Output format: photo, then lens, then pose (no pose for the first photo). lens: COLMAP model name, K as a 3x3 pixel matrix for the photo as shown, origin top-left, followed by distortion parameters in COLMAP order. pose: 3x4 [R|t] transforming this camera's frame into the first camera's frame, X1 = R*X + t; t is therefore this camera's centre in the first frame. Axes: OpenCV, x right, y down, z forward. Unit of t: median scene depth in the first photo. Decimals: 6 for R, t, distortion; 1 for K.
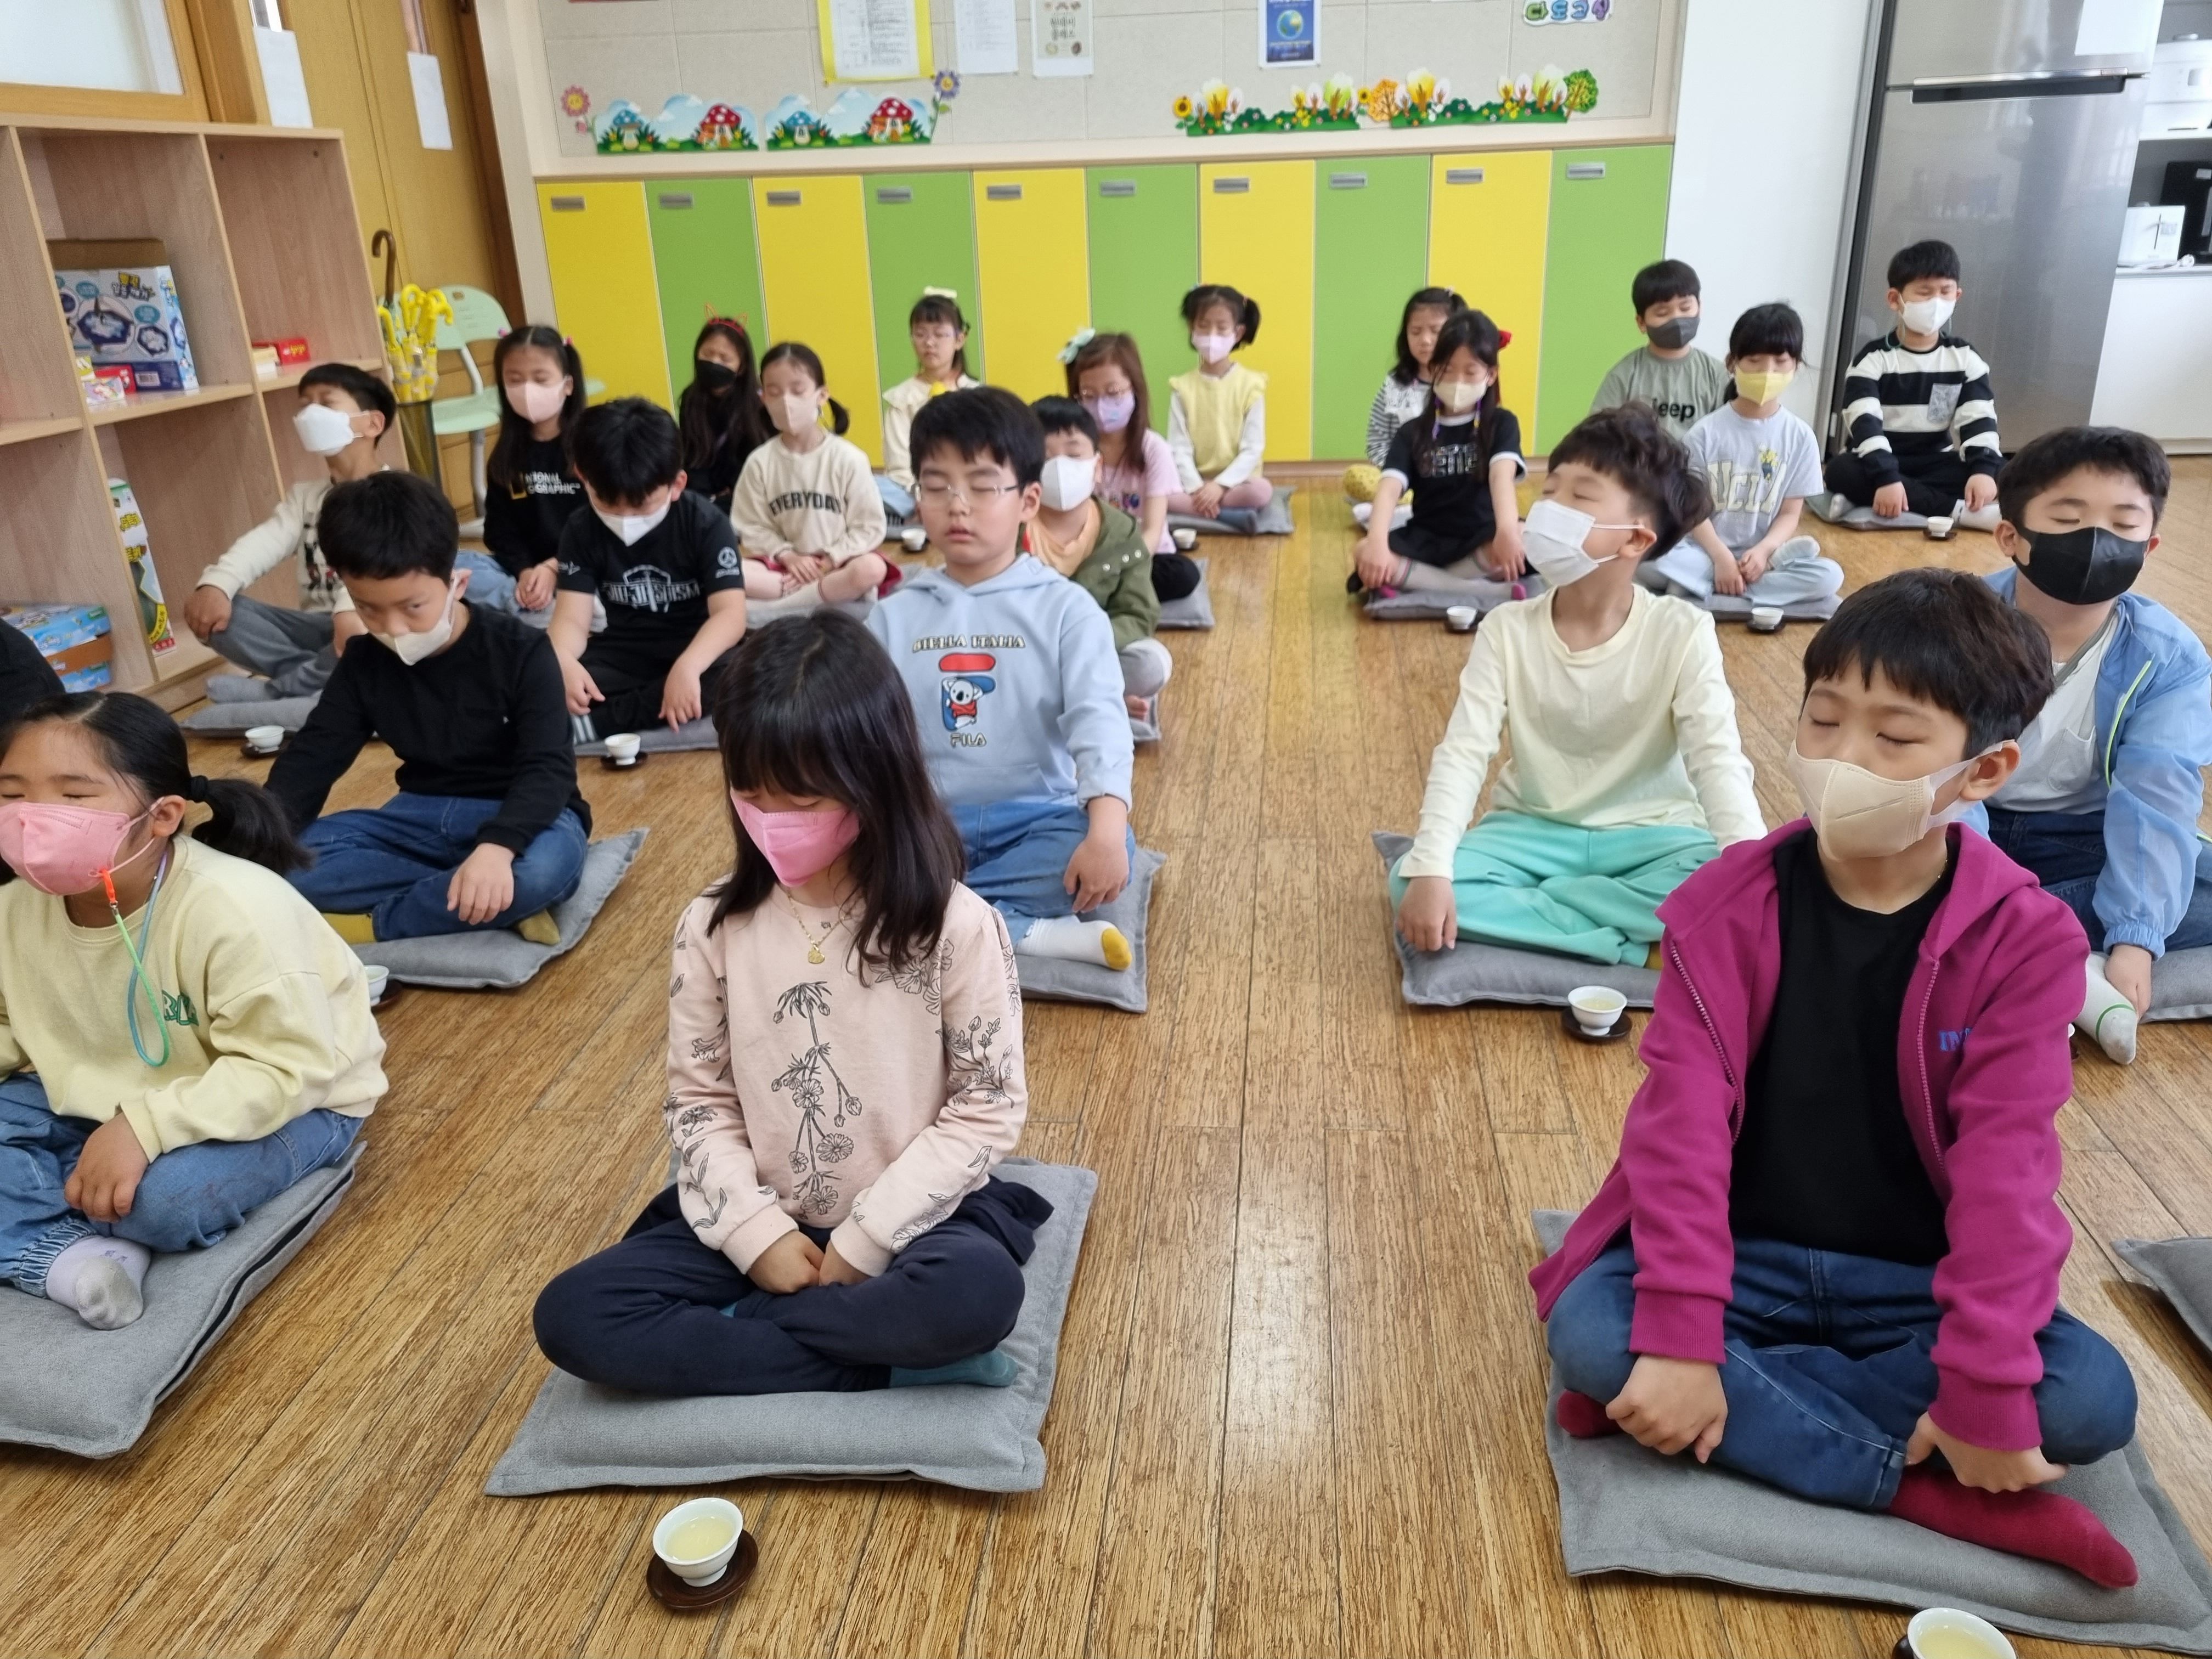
lens RADIAL K [[1652.3, 0, 1129.7], [0, 1652.3, 855.2], [0, 0, 1]] dist [0.052005, -0.033495]
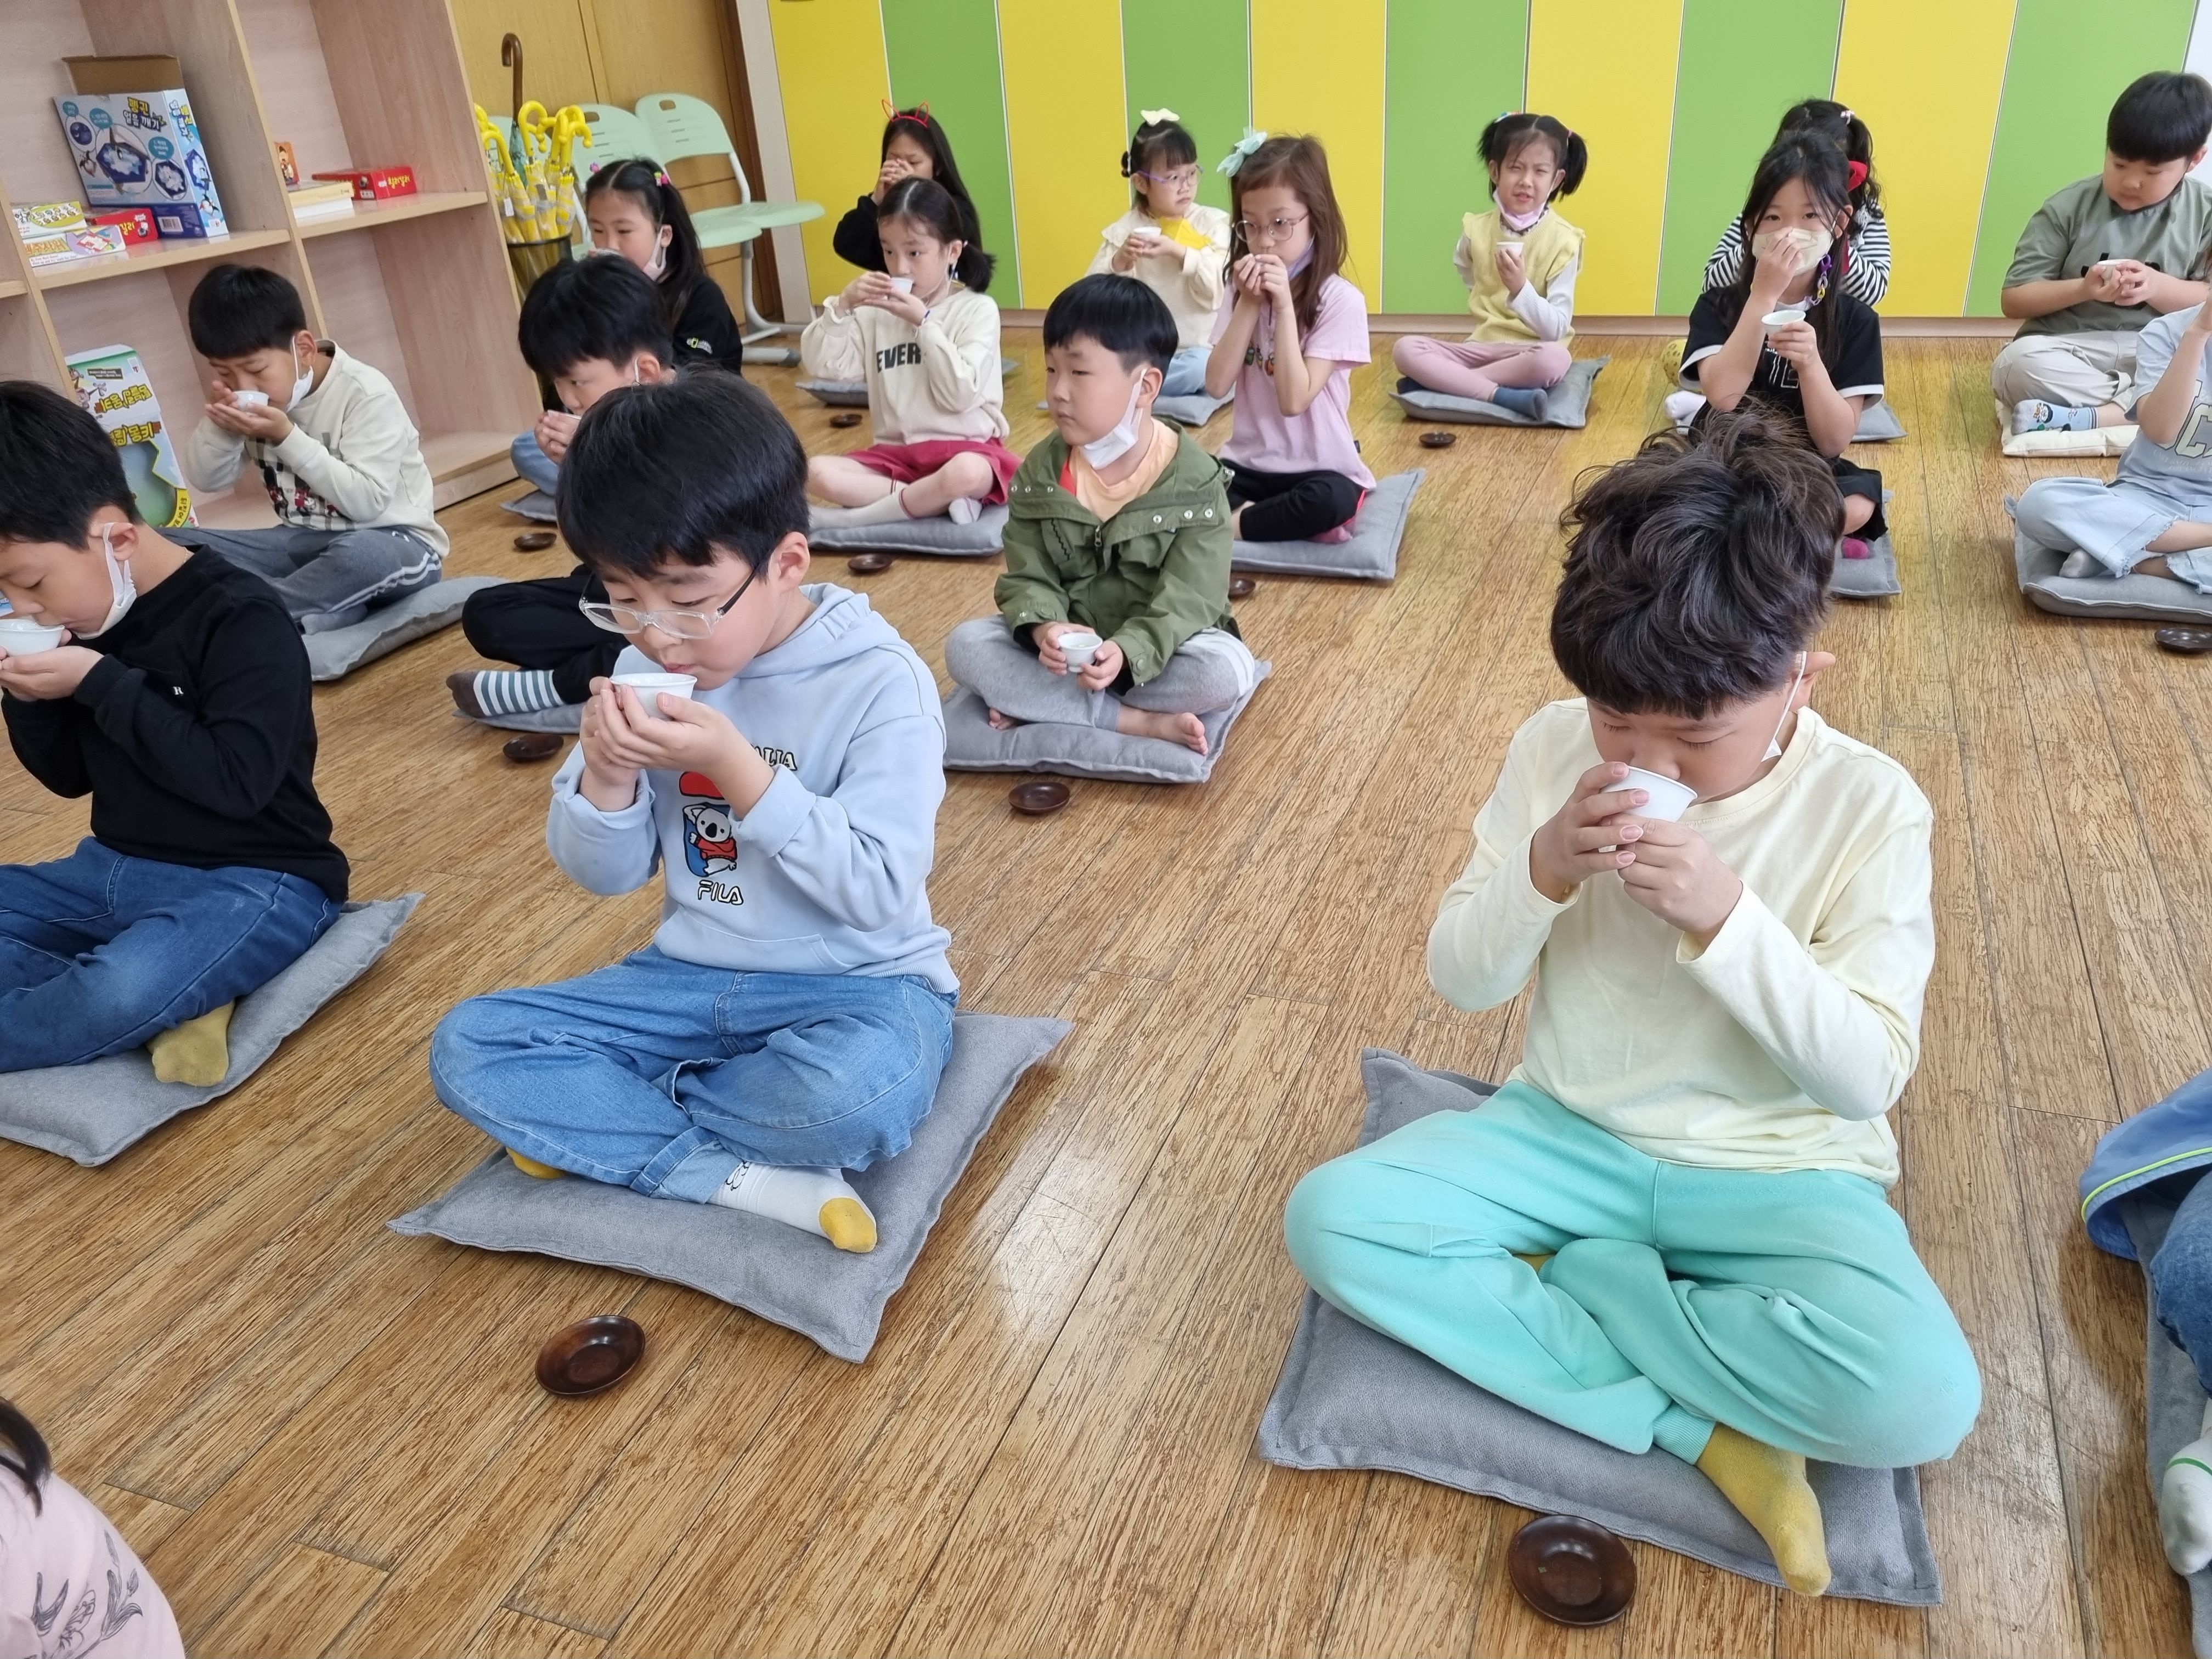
lens RADIAL K [[1652.3, 0, 1129.7], [0, 1652.3, 855.2], [0, 0, 1]] dist [0.052005, -0.033495]
pose [[0.967052, 0.103674, -0.232512, 0.133707], [-0.076369, 0.989398, 0.123528, -0.106557], [0.242853, -0.101702, 0.964717, 0.249262]]
